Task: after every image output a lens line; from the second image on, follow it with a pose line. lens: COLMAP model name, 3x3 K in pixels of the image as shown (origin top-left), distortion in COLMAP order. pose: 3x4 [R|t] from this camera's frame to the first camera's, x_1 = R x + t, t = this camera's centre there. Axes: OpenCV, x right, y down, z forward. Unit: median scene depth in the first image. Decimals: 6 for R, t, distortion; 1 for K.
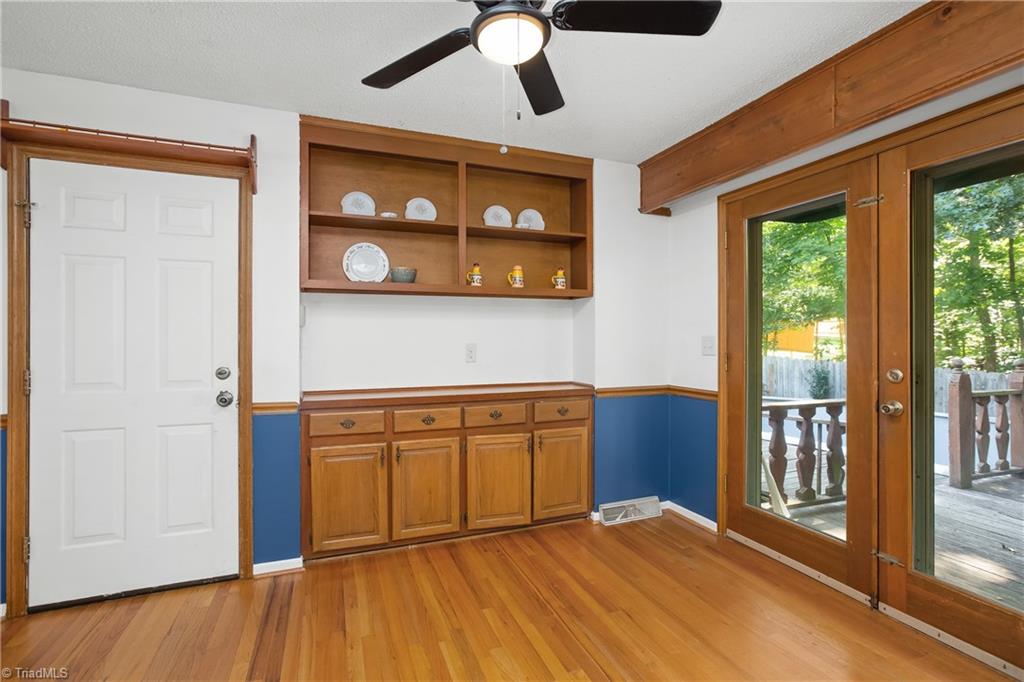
lens RADIAL K [[476.3, 0, 520.4], [0, 476.3, 334.5], [0, 0, 1]] dist [-0.040958, 0.009481]
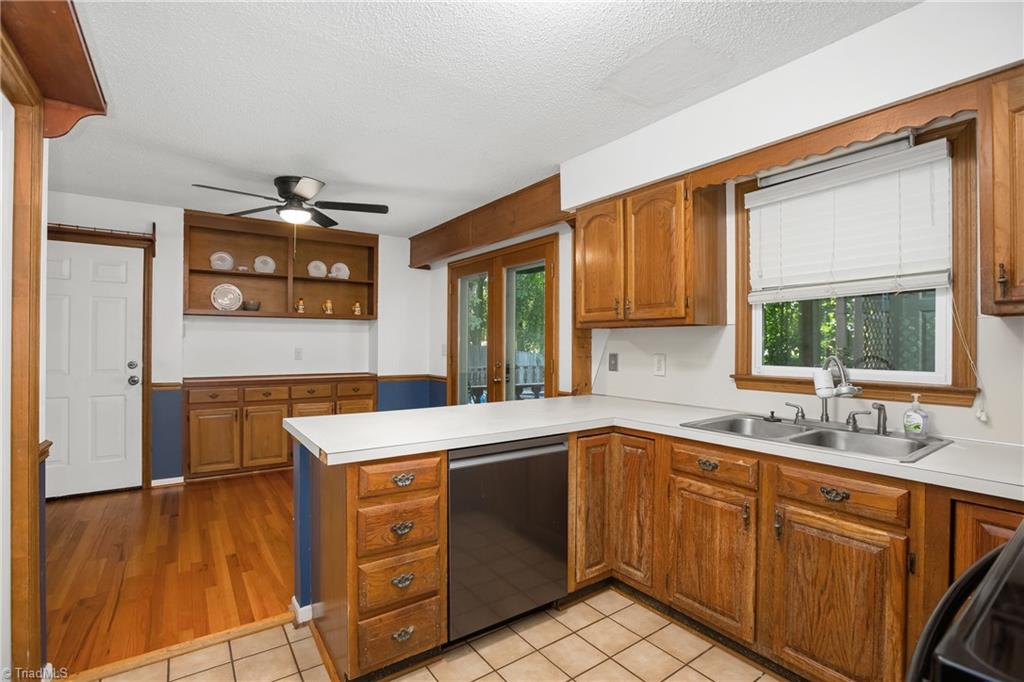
lens RADIAL K [[476.3, 0, 502.9], [0, 476.3, 339.9], [0, 0, 1]] dist [-0.040958, 0.009481]
pose [[0.976817, 0.007526, 0.213943, 0.261926], [-0.007361, 0.999972, -0.001571, -0.012030], [-0.213949, -0.000040, 0.976845, -0.796663]]
